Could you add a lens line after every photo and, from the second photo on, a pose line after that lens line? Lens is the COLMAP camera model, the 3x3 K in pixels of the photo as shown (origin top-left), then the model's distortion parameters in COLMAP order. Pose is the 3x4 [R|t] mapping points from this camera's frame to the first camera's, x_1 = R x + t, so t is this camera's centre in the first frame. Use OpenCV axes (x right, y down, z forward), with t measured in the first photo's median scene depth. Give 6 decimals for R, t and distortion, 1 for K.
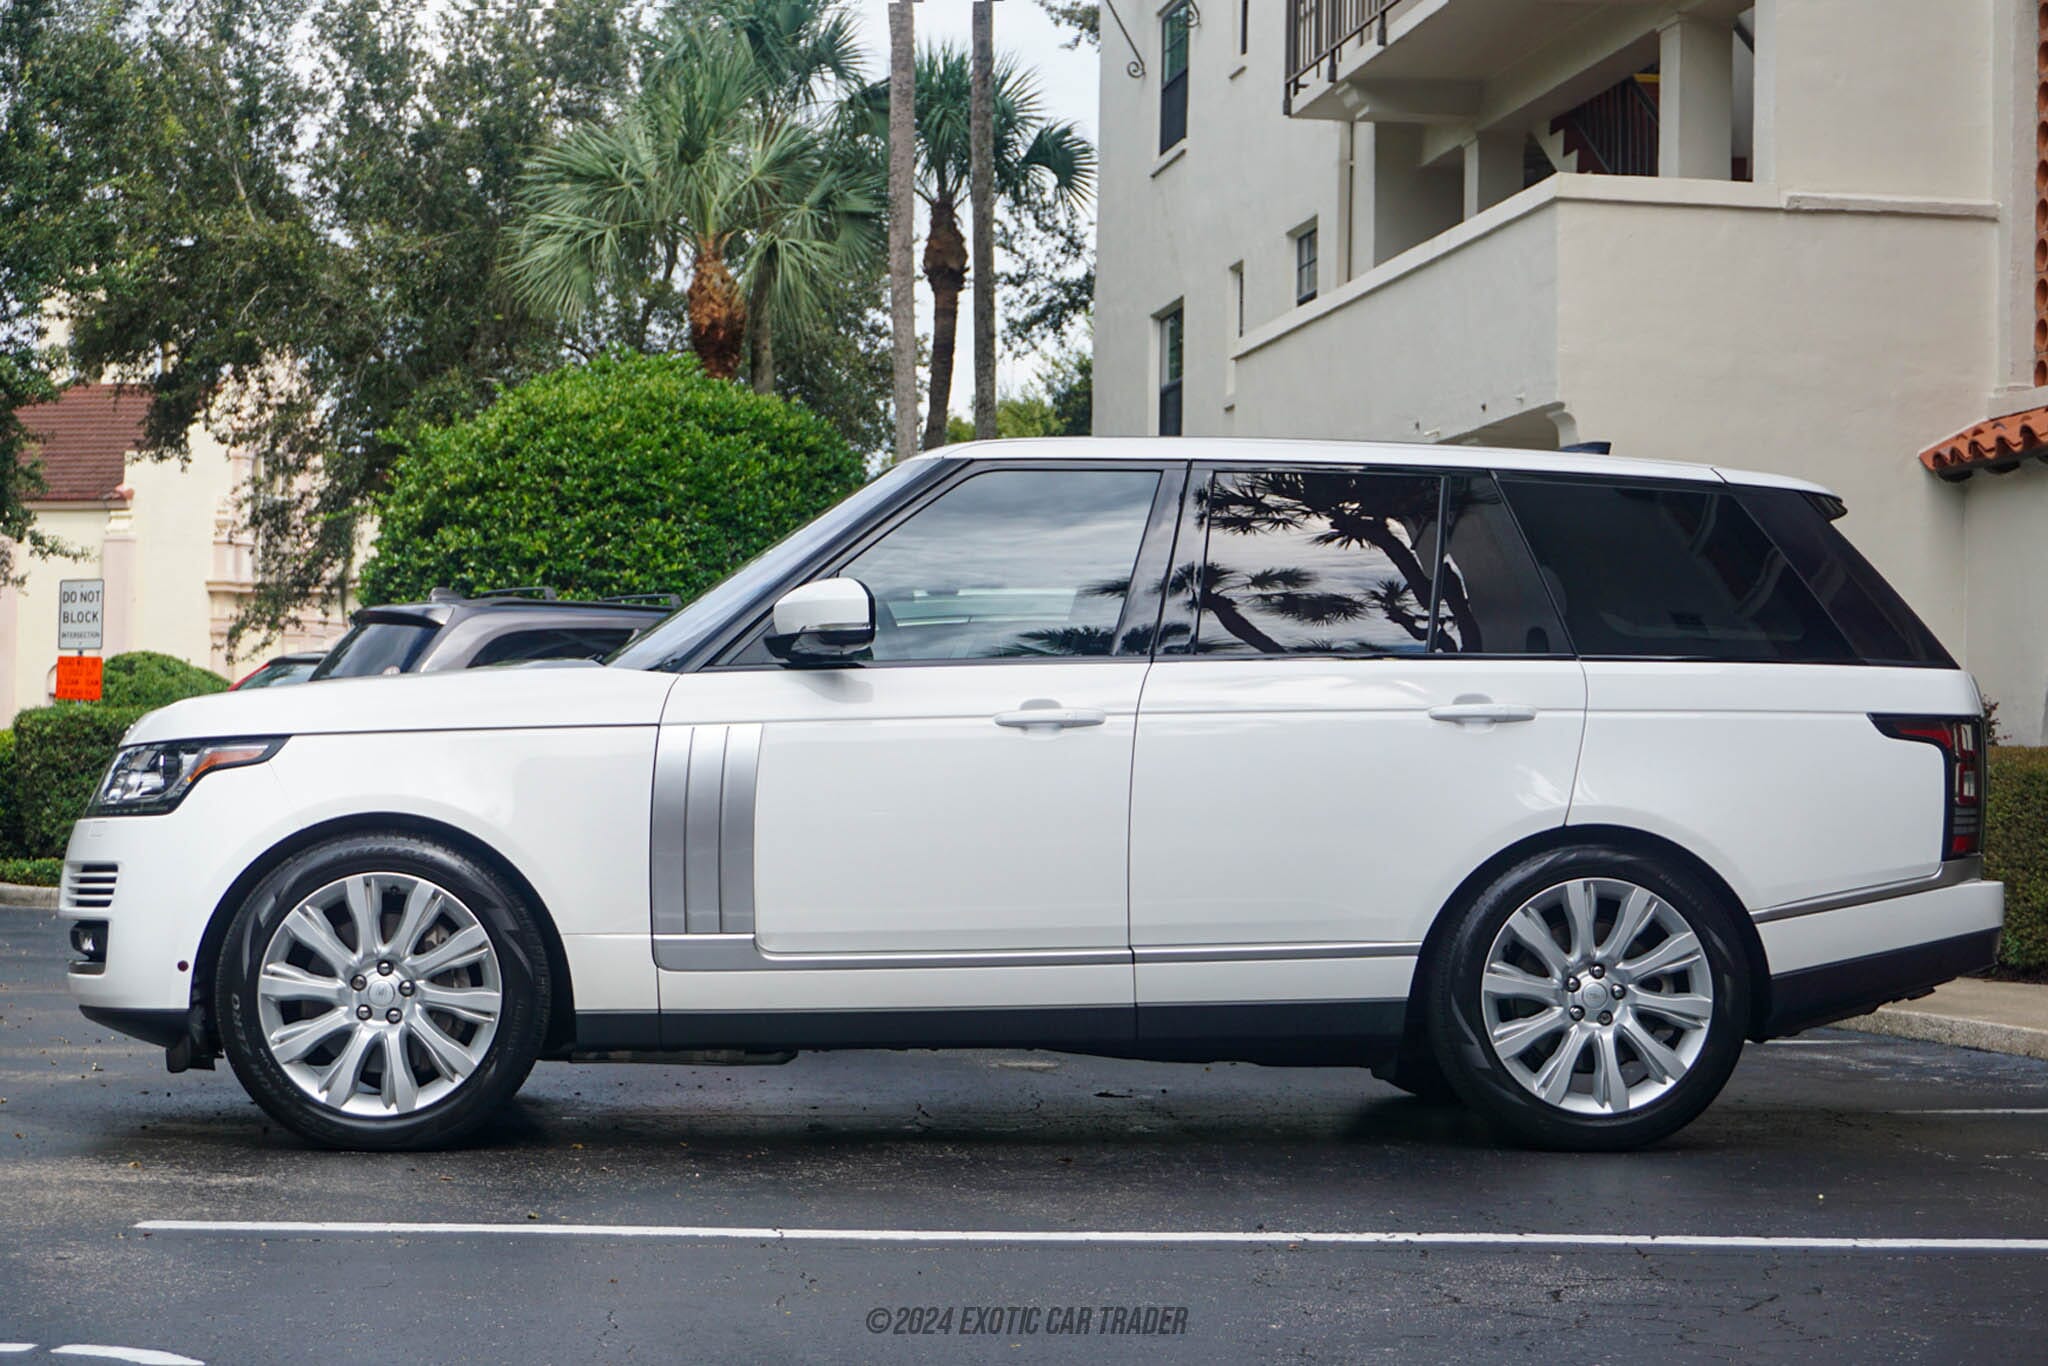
lens RADIAL K [[3308.8, 0, 1024.0], [0, 3308.8, 683.0], [0, 0, 1]] dist [0.031302, -0.046332]
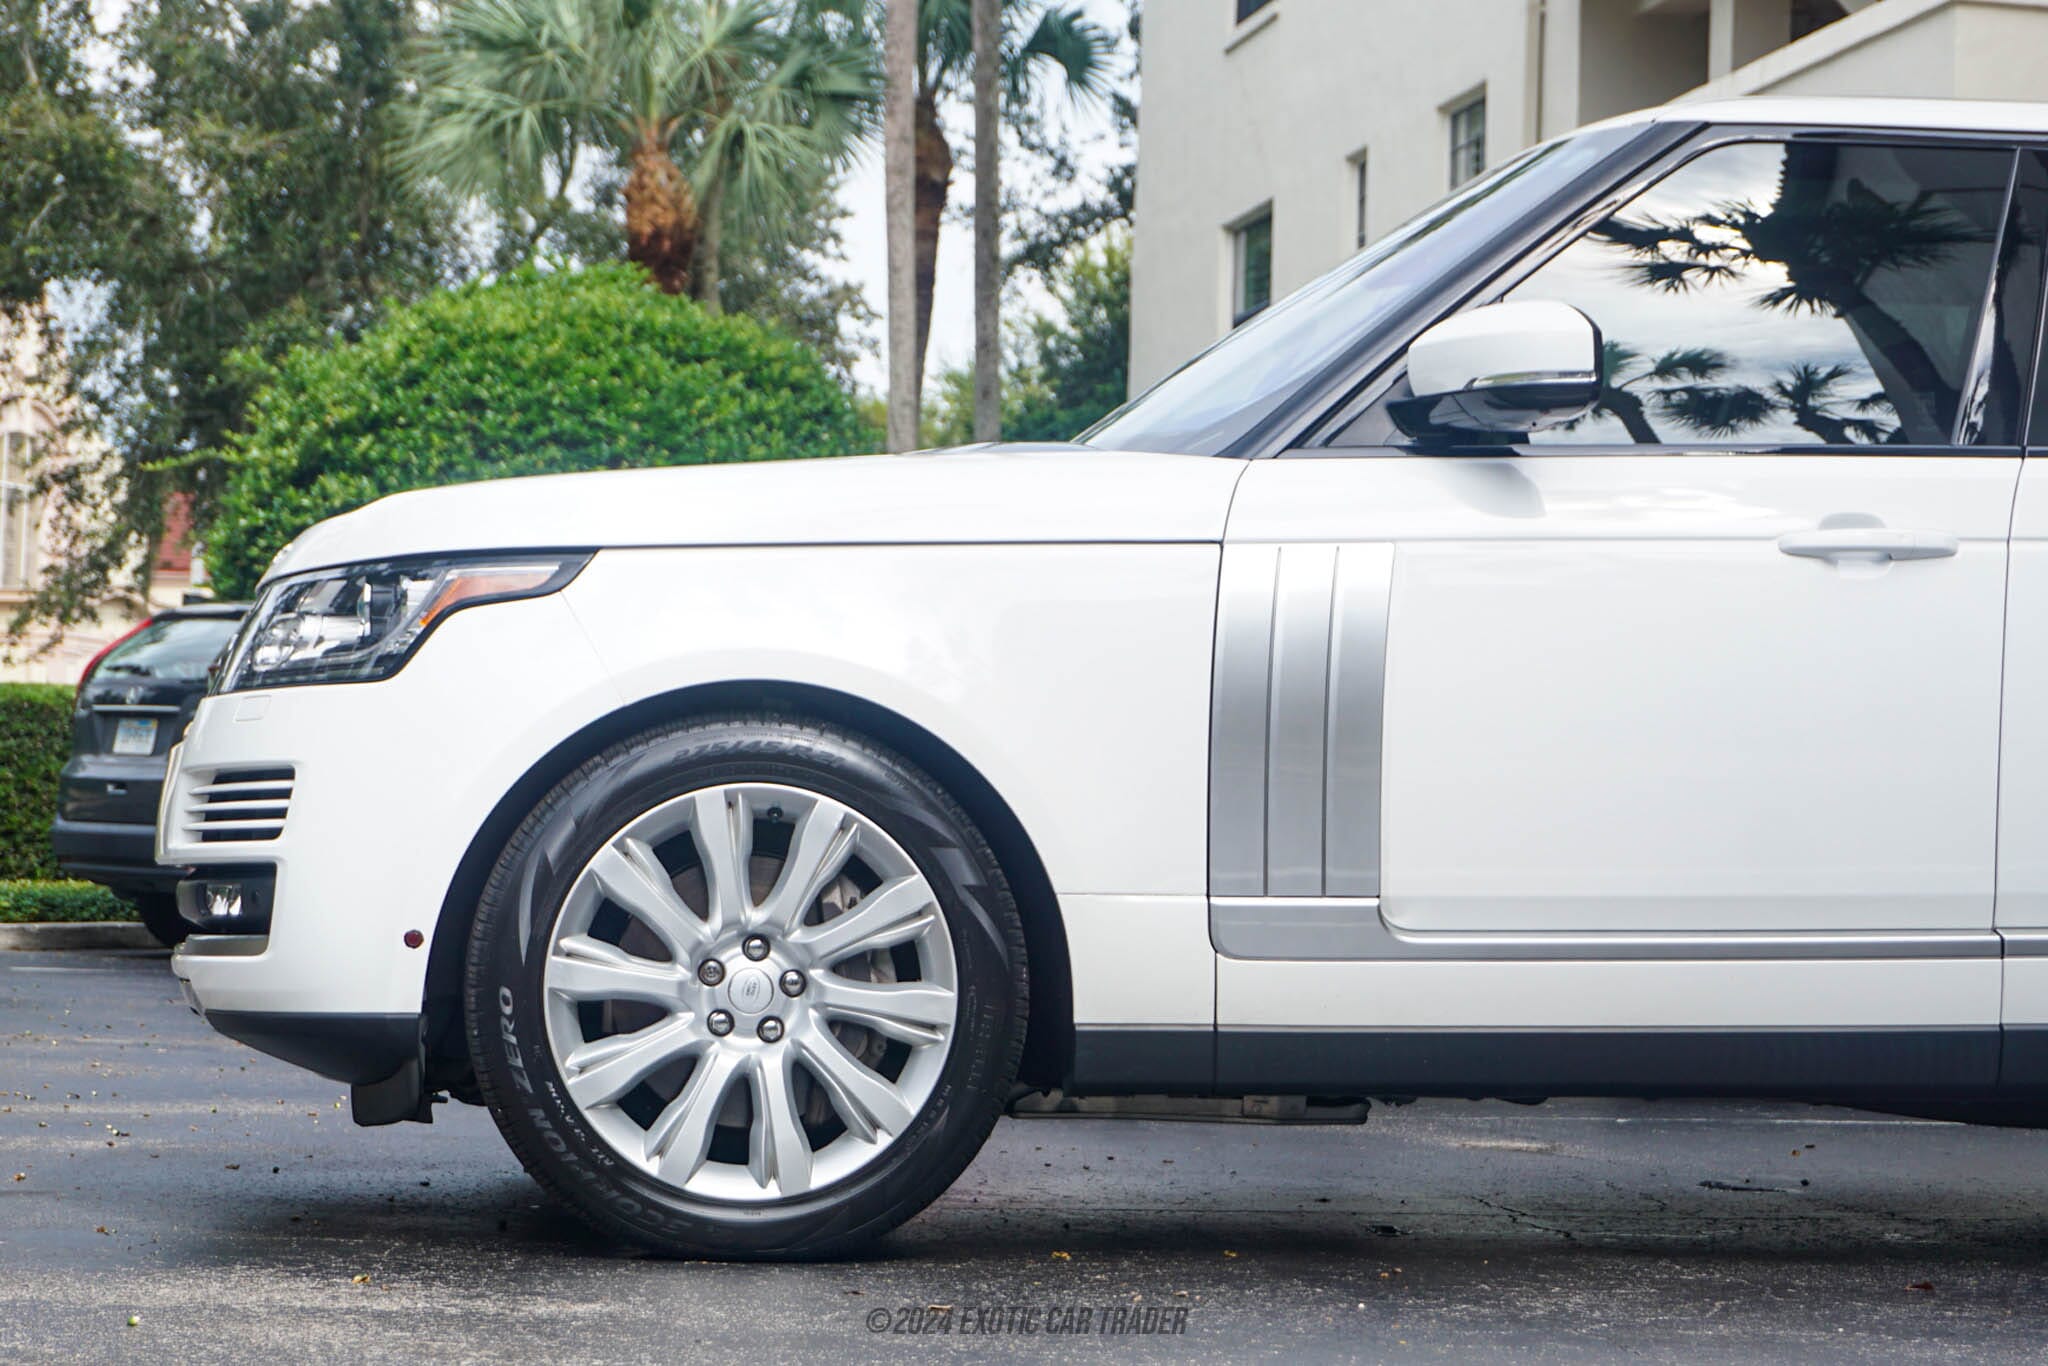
lens RADIAL K [[3795.8, 0, 1024.0], [0, 3795.8, 732.1], [0, 0, 1]] dist [-0.001152, 0.020151]
pose [[0.998701, 0.014388, 0.048883, -0.054239], [-0.014205, 0.999891, -0.004107, 0.015154], [-0.048936, 0.003408, 0.998796, 0.099273]]
